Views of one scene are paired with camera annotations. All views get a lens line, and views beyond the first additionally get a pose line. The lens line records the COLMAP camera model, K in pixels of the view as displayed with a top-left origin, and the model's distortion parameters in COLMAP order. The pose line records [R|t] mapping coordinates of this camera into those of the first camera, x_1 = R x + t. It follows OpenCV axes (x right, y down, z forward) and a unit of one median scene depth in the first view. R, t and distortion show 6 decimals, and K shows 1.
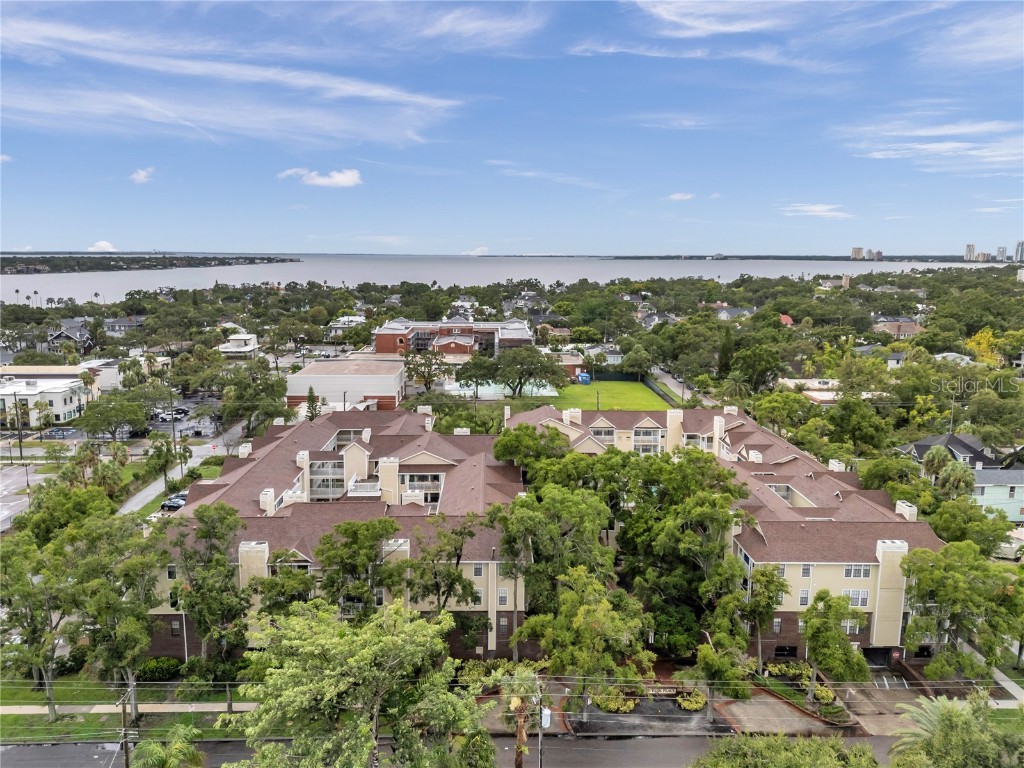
lens RADIAL K [[816.1, 0, 507.6], [0, 816.1, 385.6], [0, 0, 1]] dist [0.048995, -0.015951]
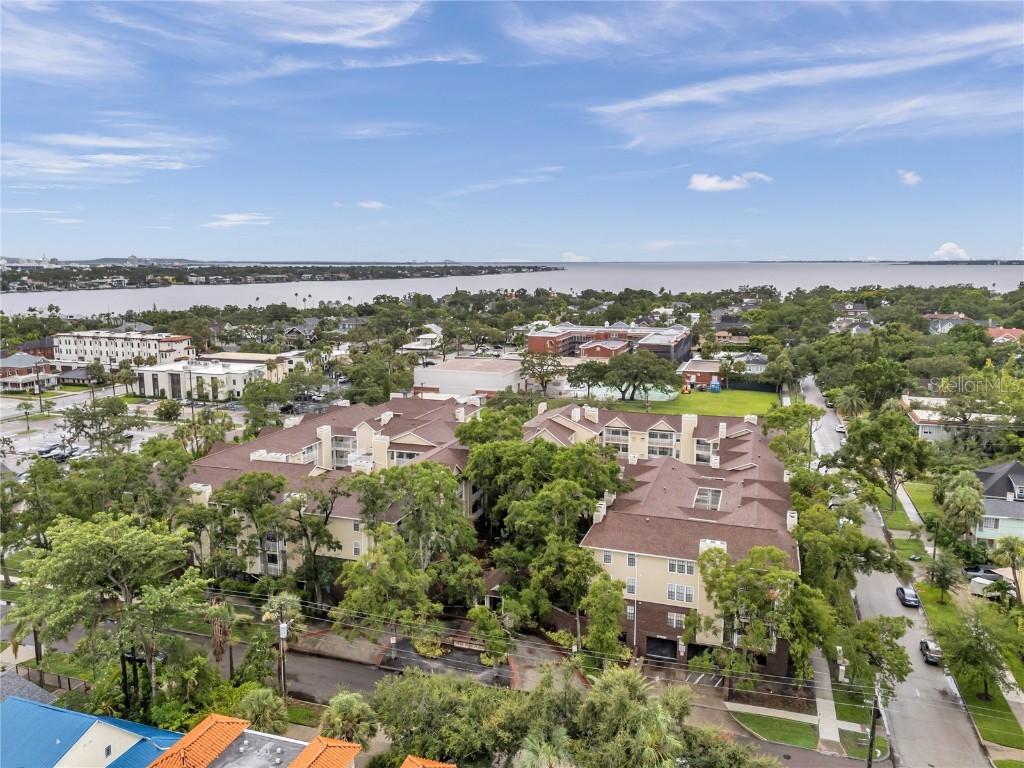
lens RADIAL K [[816.1, 0, 516.1], [0, 816.1, 386.9], [0, 0, 1]] dist [0.048995, -0.015951]
pose [[0.933663, 0.049979, -0.354649, 0.249005], [-0.052758, 0.998606, 0.001836, 0.003311], [0.354246, 0.016996, 0.934998, -0.016711]]
